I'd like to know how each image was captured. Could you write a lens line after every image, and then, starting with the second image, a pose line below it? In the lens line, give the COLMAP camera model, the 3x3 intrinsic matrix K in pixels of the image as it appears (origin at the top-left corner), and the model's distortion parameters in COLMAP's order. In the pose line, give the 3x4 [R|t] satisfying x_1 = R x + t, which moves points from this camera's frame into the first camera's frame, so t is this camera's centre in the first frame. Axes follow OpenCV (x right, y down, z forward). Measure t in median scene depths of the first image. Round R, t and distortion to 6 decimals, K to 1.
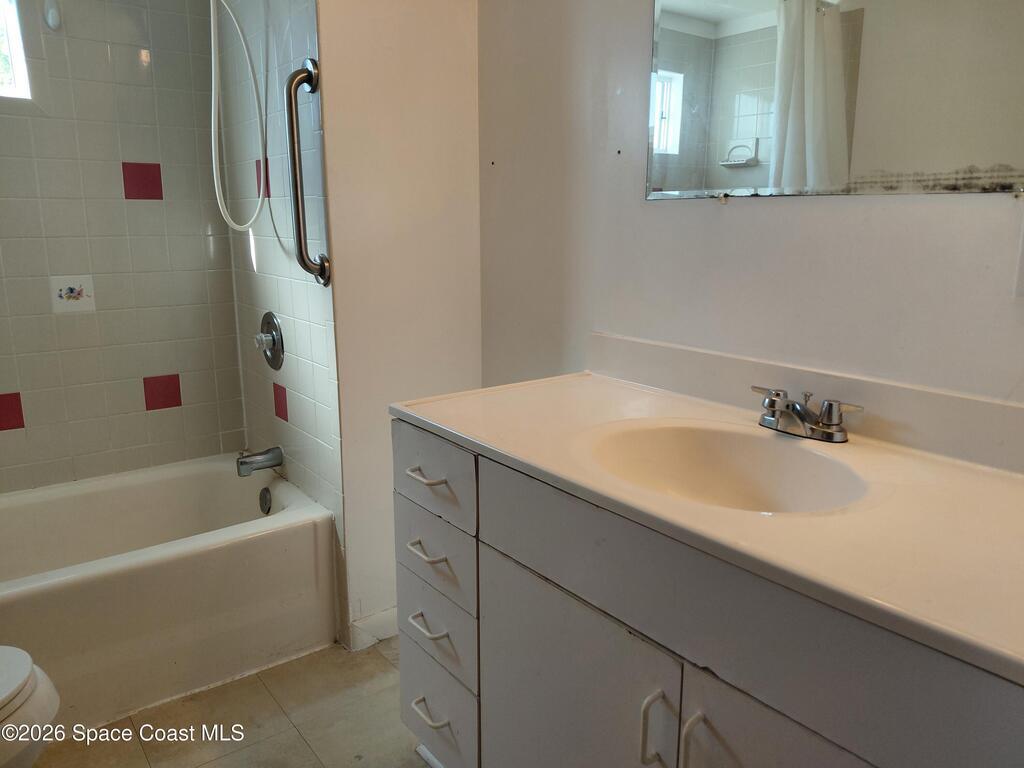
lens RADIAL K [[774.9, 0, 513.1], [0, 774.9, 412.5], [0, 0, 1]] dist [0.002058, -0.001465]
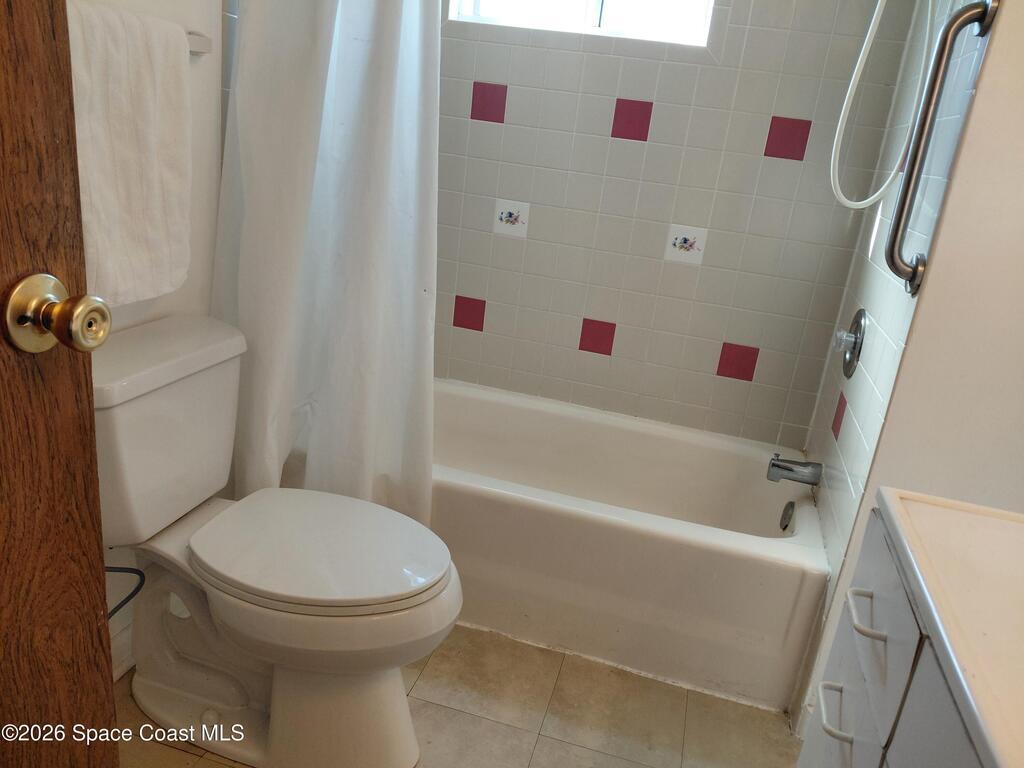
lens RADIAL K [[757.9, 0, 517.3], [0, 757.9, 386.5], [0, 0, 1]] dist [0.034380, -0.063244]
pose [[0.618041, 0.318681, -0.718657, 0.064767], [-0.305392, 0.939682, 0.154057, -0.065301], [0.724404, 0.124259, 0.678085, 0.198289]]
